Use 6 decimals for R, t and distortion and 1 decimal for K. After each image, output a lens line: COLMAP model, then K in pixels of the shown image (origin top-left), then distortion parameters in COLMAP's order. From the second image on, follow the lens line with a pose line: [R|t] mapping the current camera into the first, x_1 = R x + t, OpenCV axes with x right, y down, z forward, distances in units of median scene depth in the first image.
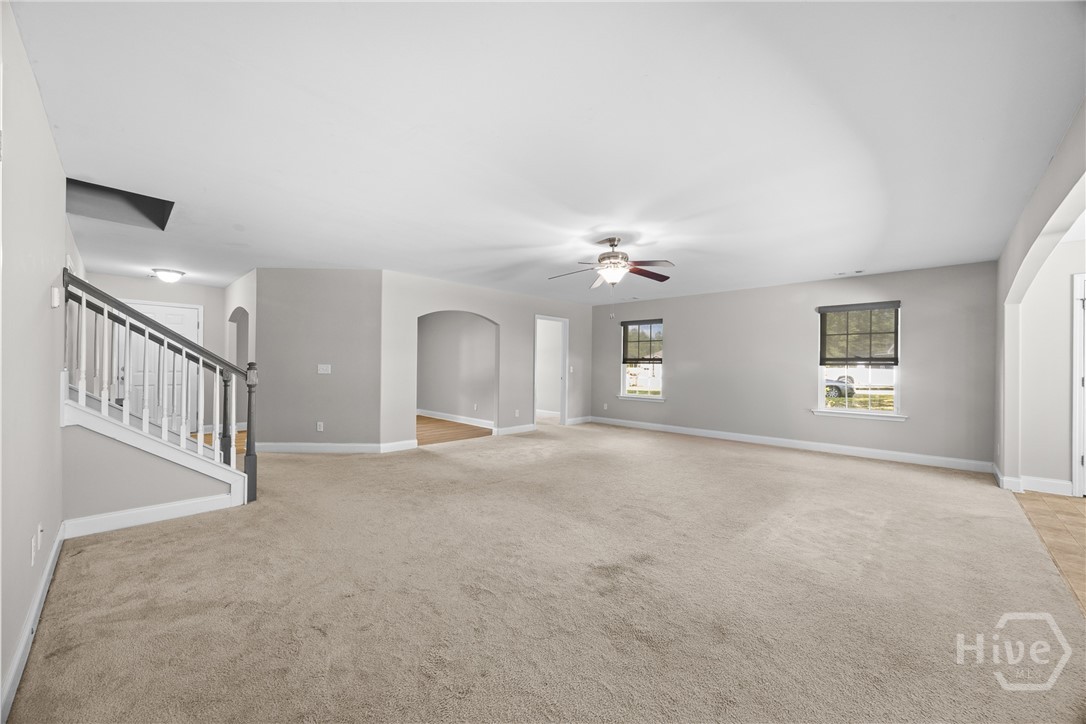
lens RADIAL K [[410.8, 0, 545.0], [0, 410.8, 357.3], [0, 0, 1]] dist [-0.000378, 0.000199]
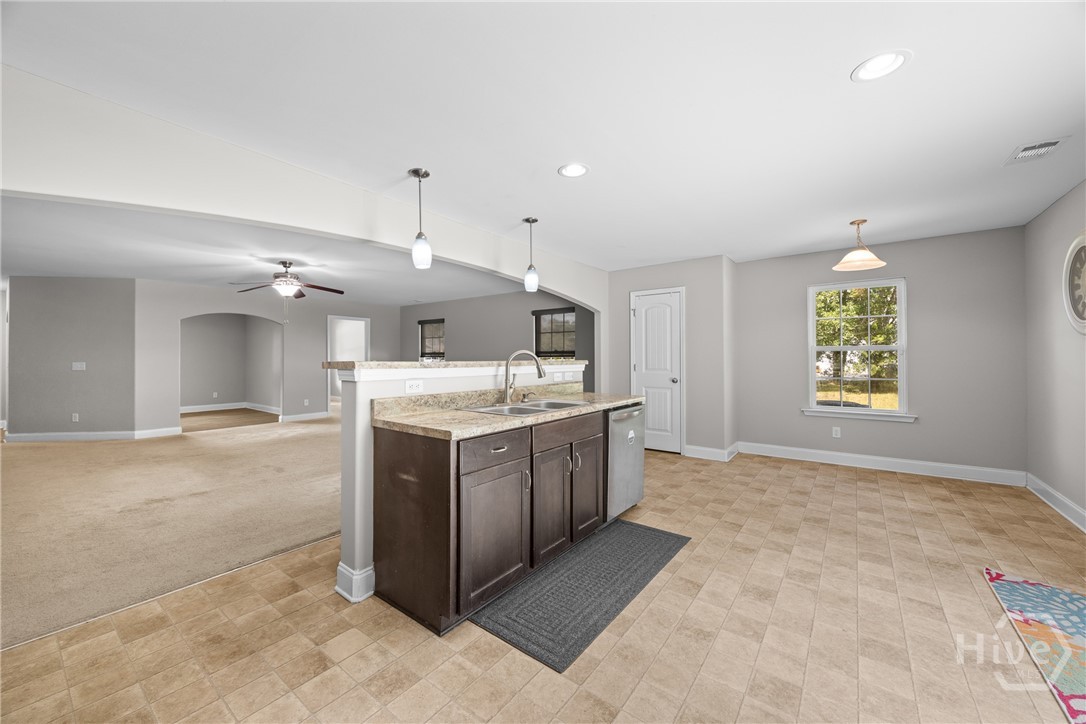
lens RADIAL K [[410.8, 0, 545.0], [0, 410.8, 357.3], [0, 0, 1]] dist [-0.000378, 0.000199]
pose [[0.992499, -0.013820, 0.121468, 0.598473], [0.011330, 0.999712, 0.021165, -0.006952], [-0.121725, -0.019630, 0.992370, -0.273750]]
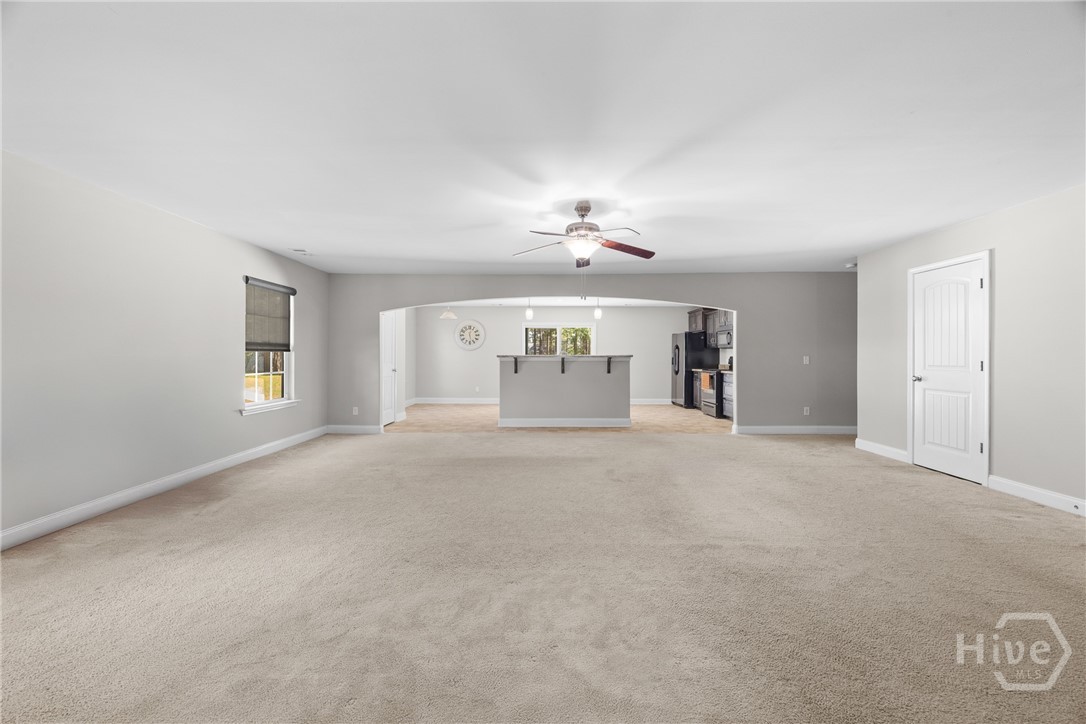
lens RADIAL K [[410.8, 0, 545.0], [0, 410.8, 357.3], [0, 0, 1]] dist [-0.000378, 0.000199]
pose [[-0.677615, -0.015496, 0.735253, -0.313265], [-0.028442, 0.999582, -0.005145, 0.021501], [-0.734866, -0.024399, -0.677773, 1.212580]]
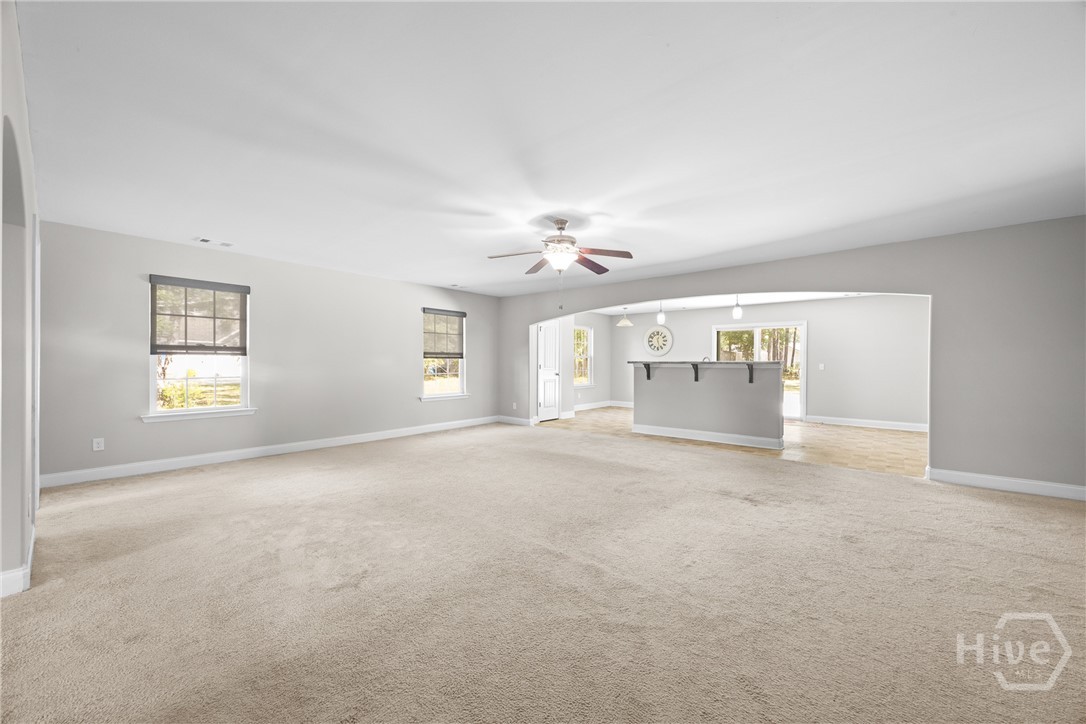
lens RADIAL K [[413.0, 0, 537.8], [0, 413.0, 369.1], [0, 0, 1]] dist [0.001489, 0.000084]
pose [[-0.050228, -0.030455, 0.998273, -0.554070], [-0.028379, 0.999175, 0.029055, 0.007561], [-0.998334, -0.026871, -0.051051, 0.808395]]
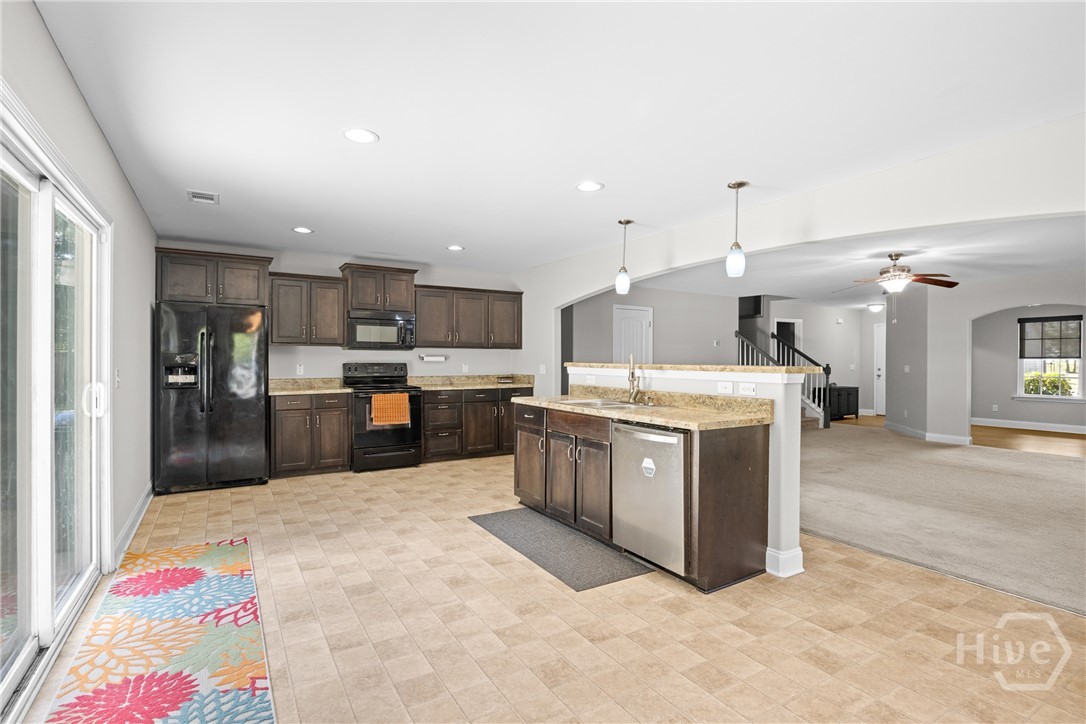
lens RADIAL K [[530.3, 0, 543.0], [0, 530.3, 362.0], [0, 0, 1]] dist [-0.001066, -0.000347]
pose [[-0.252806, -0.009123, -0.967474, 1.361110], [0.012244, 0.999845, -0.012627, 0.013052], [0.967439, -0.015038, -0.252656, 0.317460]]
